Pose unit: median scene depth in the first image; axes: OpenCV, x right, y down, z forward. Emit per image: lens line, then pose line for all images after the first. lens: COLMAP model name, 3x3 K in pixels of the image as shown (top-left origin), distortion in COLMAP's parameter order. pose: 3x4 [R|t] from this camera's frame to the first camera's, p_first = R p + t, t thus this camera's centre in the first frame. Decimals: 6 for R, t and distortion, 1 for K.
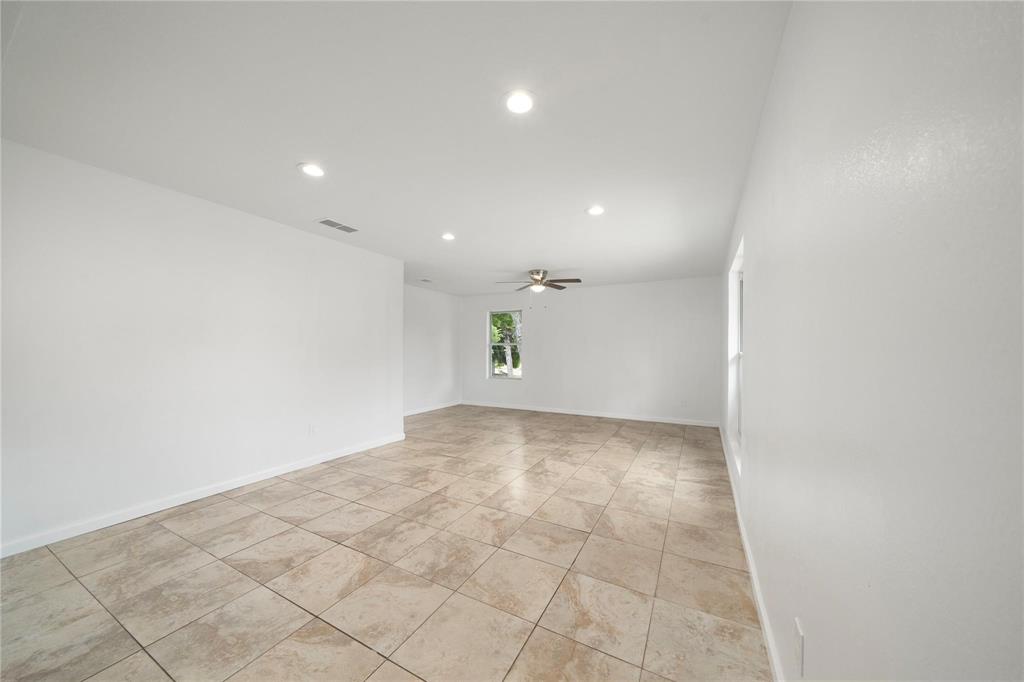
lens RADIAL K [[352.8, 0, 519.7], [0, 352.8, 347.8], [0, 0, 1]] dist [-0.001453, -0.000029]
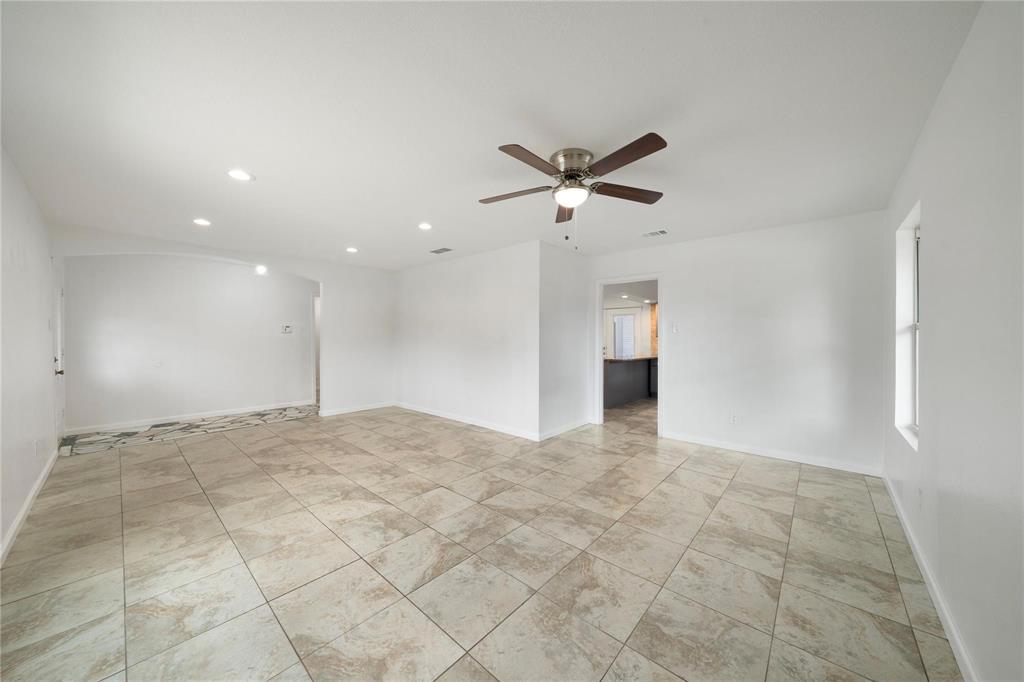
lens RADIAL K [[352.8, 0, 519.7], [0, 352.8, 347.8], [0, 0, 1]] dist [-0.001453, -0.000029]
pose [[-0.246299, 0.022864, -0.968924, 0.796016], [0.002685, 0.999734, 0.022909, -0.001830], [0.969190, 0.003041, -0.246295, 1.700029]]
